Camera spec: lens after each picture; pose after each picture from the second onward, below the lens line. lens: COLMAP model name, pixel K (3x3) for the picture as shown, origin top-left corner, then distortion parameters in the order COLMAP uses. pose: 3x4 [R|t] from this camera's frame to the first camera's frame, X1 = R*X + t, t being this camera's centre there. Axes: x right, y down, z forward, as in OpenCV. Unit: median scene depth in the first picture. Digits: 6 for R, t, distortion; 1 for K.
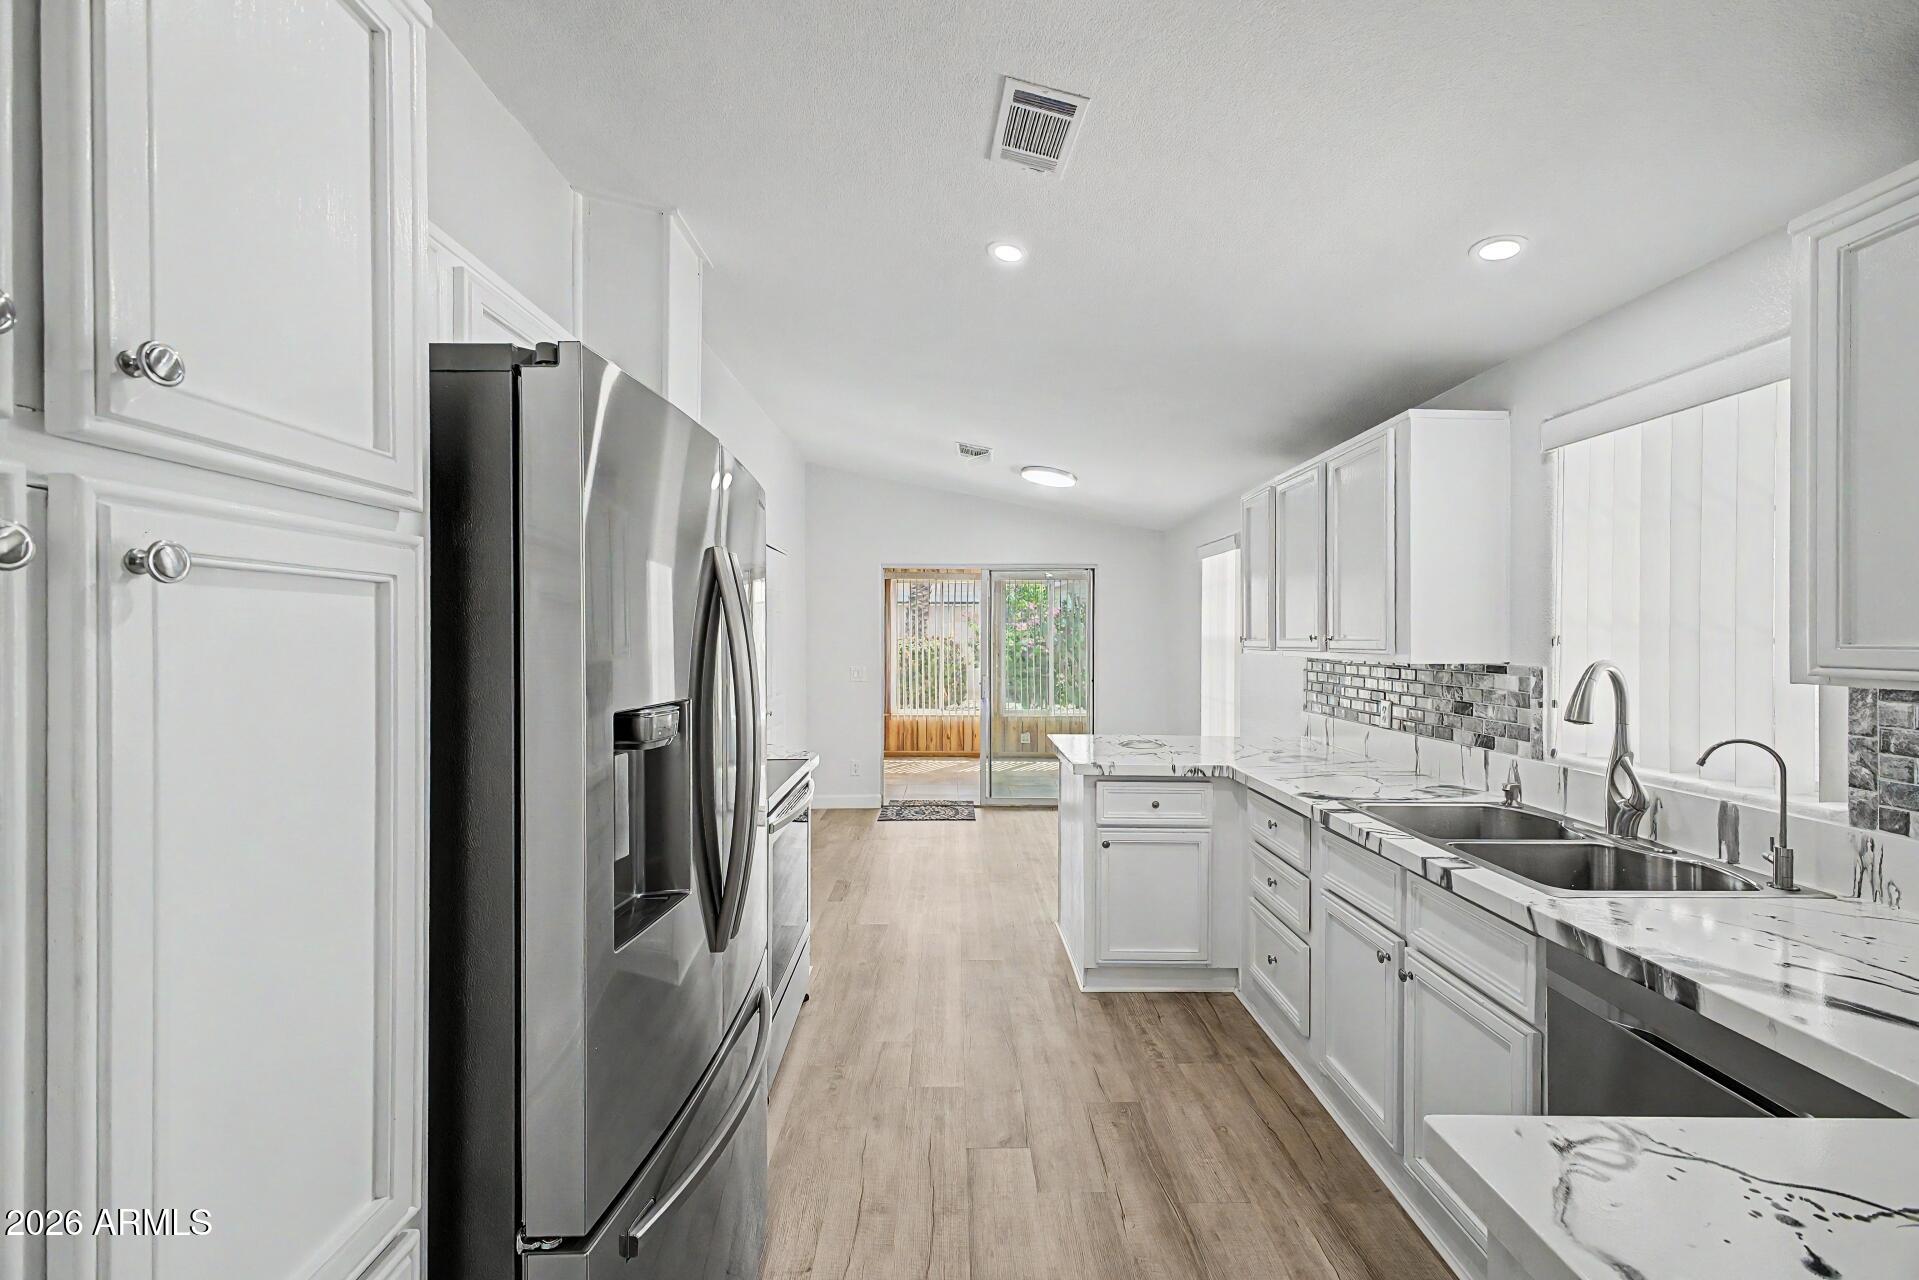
lens RADIAL K [[766.9, 0, 960.7], [0, 766.9, 628.0], [0, 0, 1]] dist [0.028403, -0.011876]
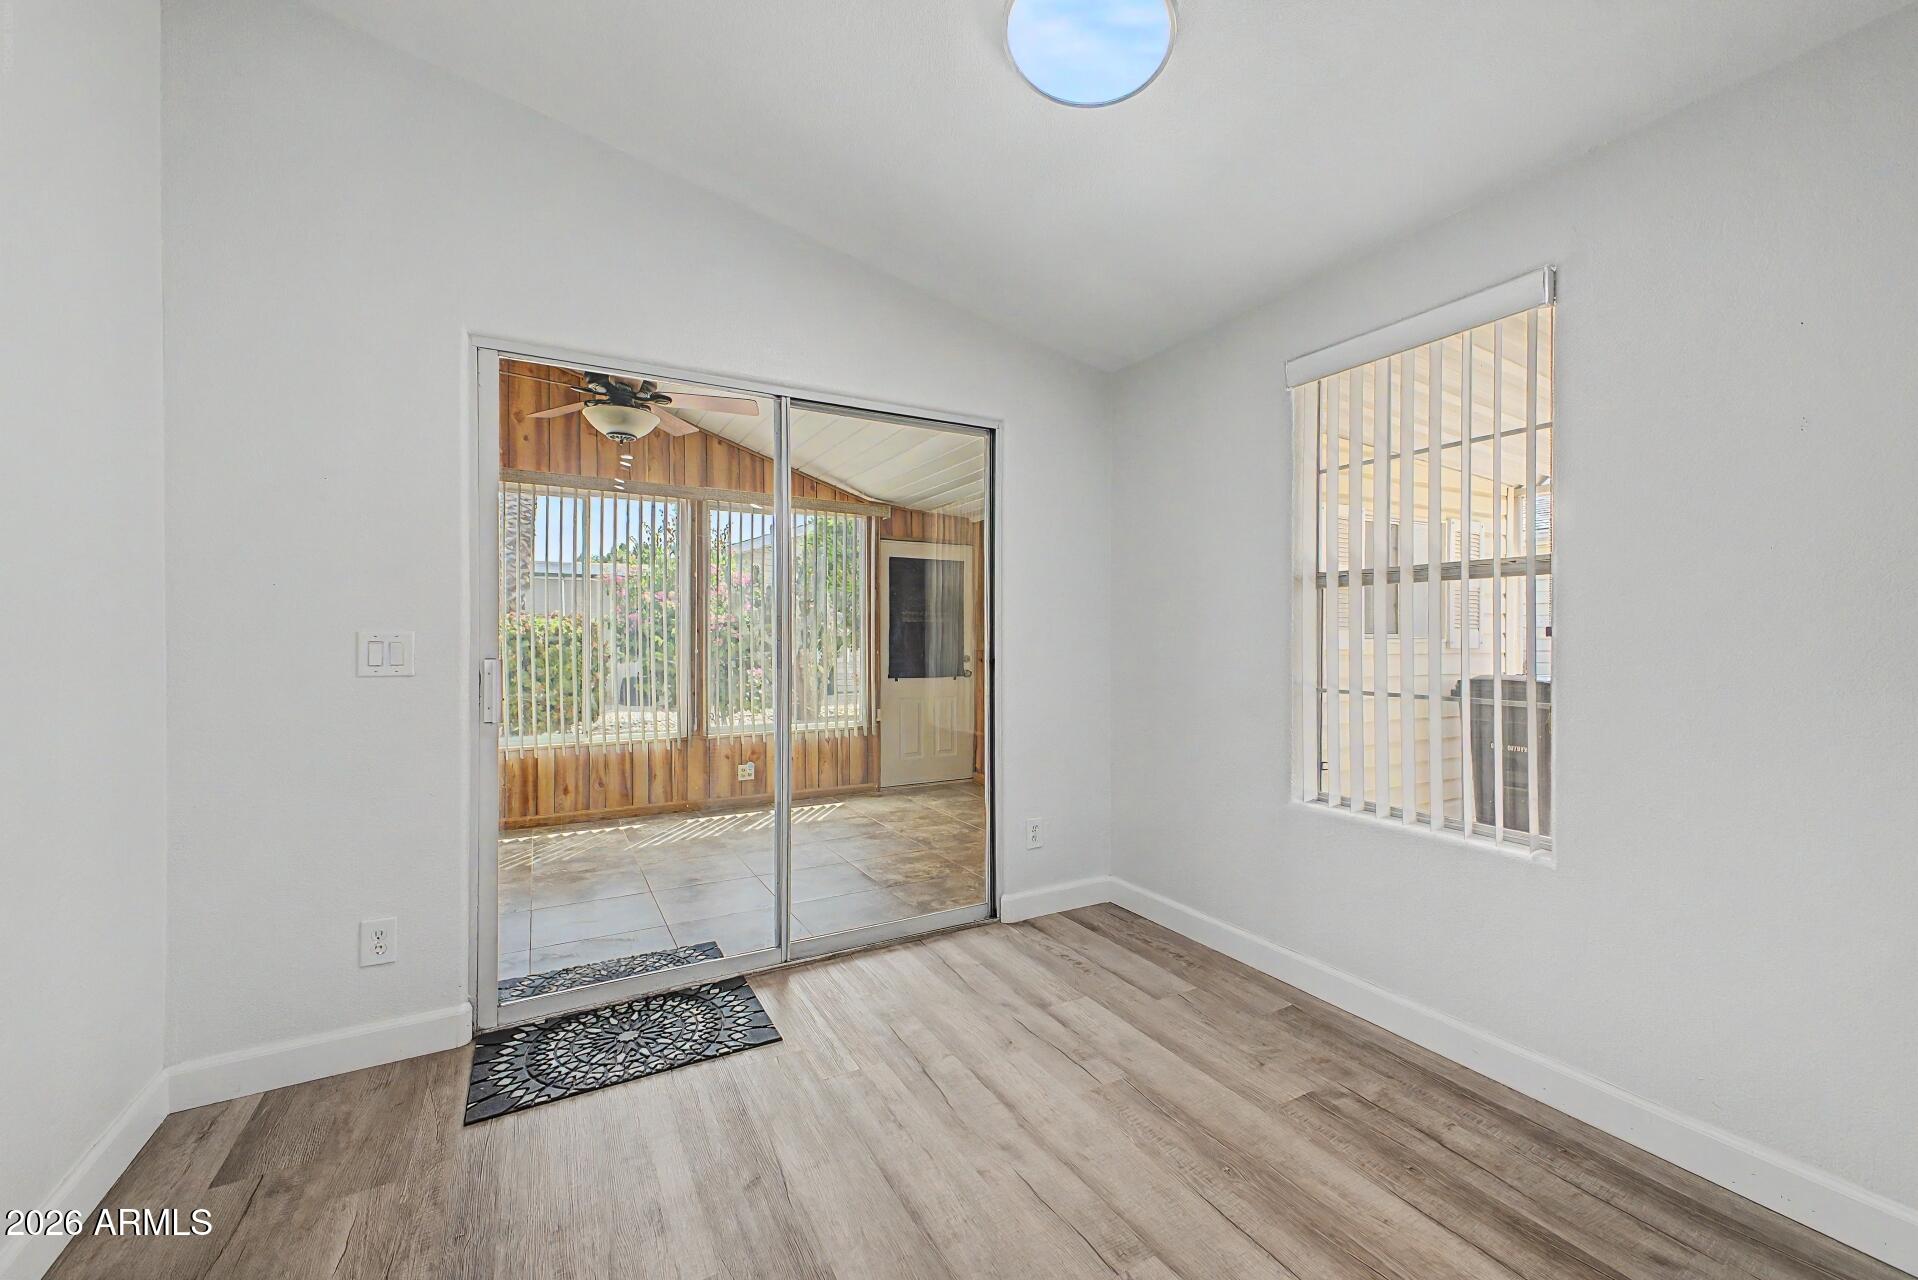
lens RADIAL K [[766.5, 0, 960.2], [0, 766.5, 628.0], [0, 0, 1]] dist [0.028403, -0.011876]
pose [[0.879705, 0.012865, 0.475345, -0.052935], [-0.008313, 0.999897, -0.011676, 0.038281], [-0.475447, 0.006320, 0.879722, 0.402973]]
